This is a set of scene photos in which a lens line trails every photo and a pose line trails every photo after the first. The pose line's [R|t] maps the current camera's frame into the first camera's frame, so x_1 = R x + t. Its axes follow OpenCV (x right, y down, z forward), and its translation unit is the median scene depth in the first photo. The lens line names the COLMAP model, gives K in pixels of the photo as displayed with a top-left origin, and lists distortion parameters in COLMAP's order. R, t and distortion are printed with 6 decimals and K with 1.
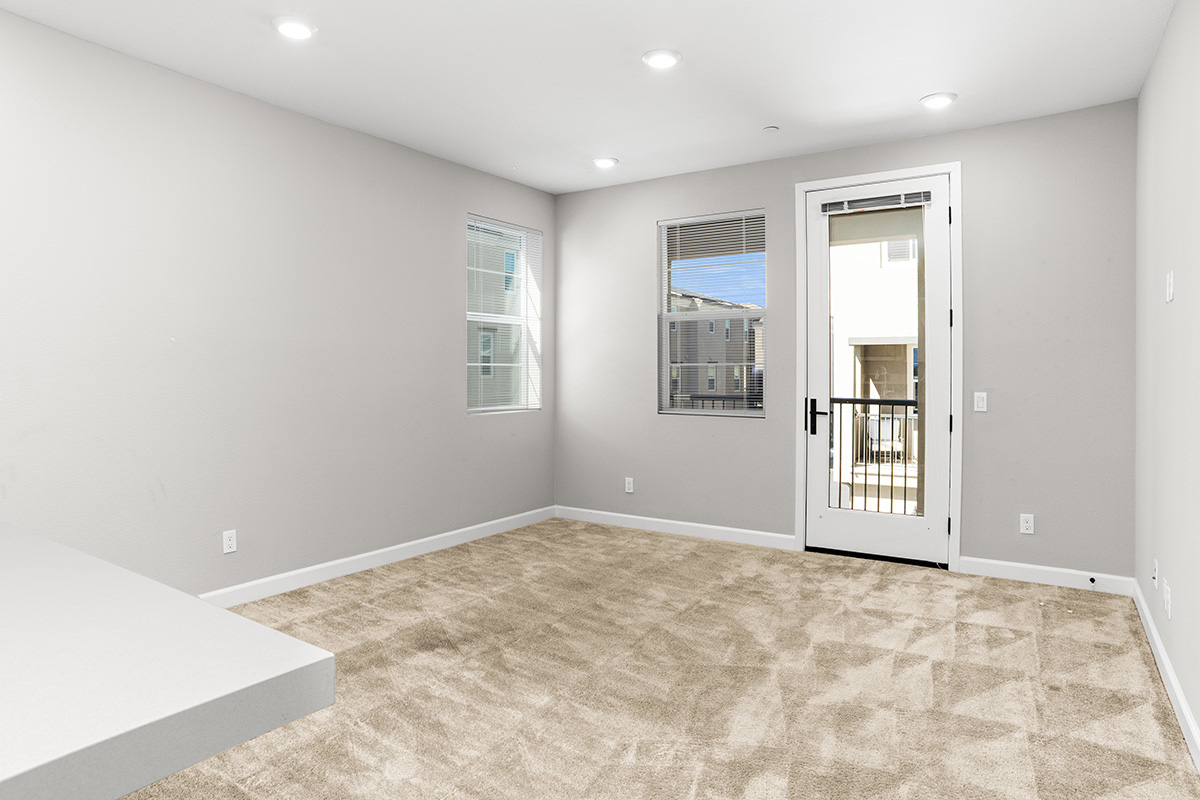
lens RADIAL K [[702.6, 0, 597.9], [0, 702.6, 381.9], [0, 0, 1]] dist [-0.118676, 0.077939]
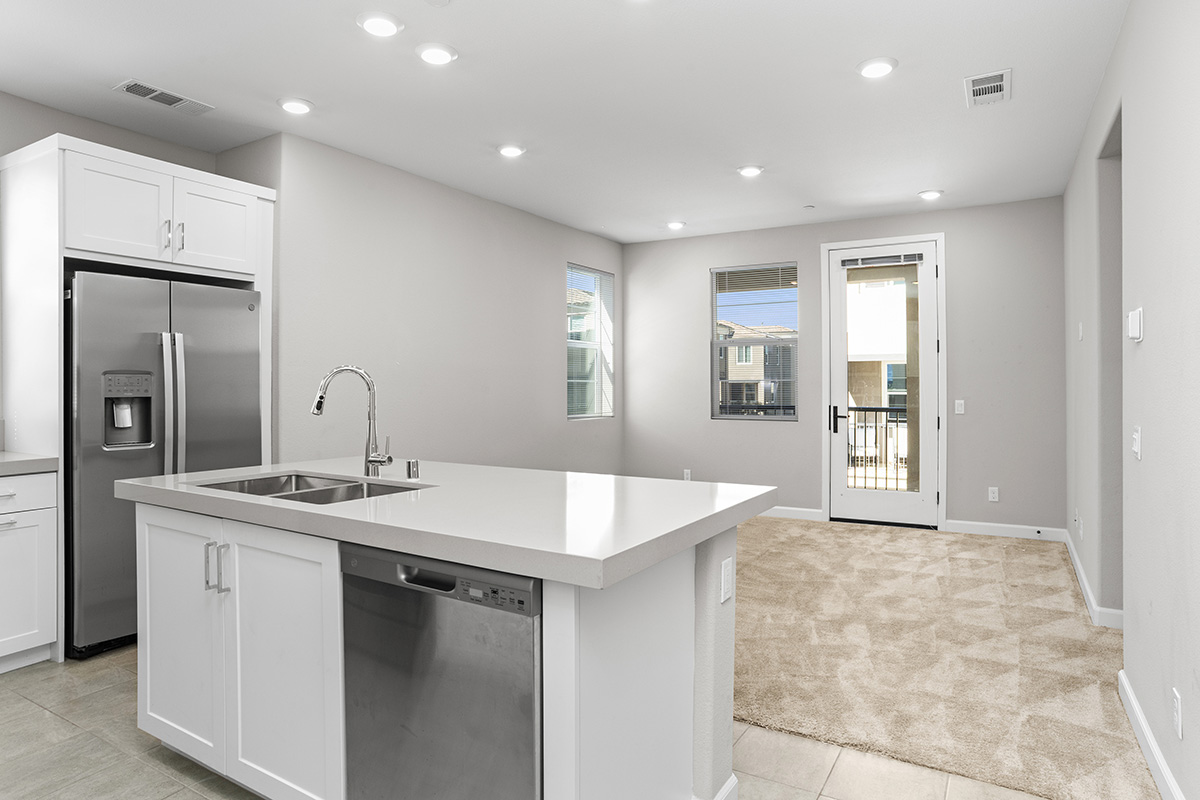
lens RADIAL K [[696.1, 0, 598.8], [0, 696.1, 388.5], [0, 0, 1]] dist [-0.127402, 0.084047]
pose [[0.998945, -0.003645, 0.045781, -0.255771], [0.004177, 0.999925, -0.011525, 0.005220], [-0.045736, 0.011704, 0.998885, -0.368694]]
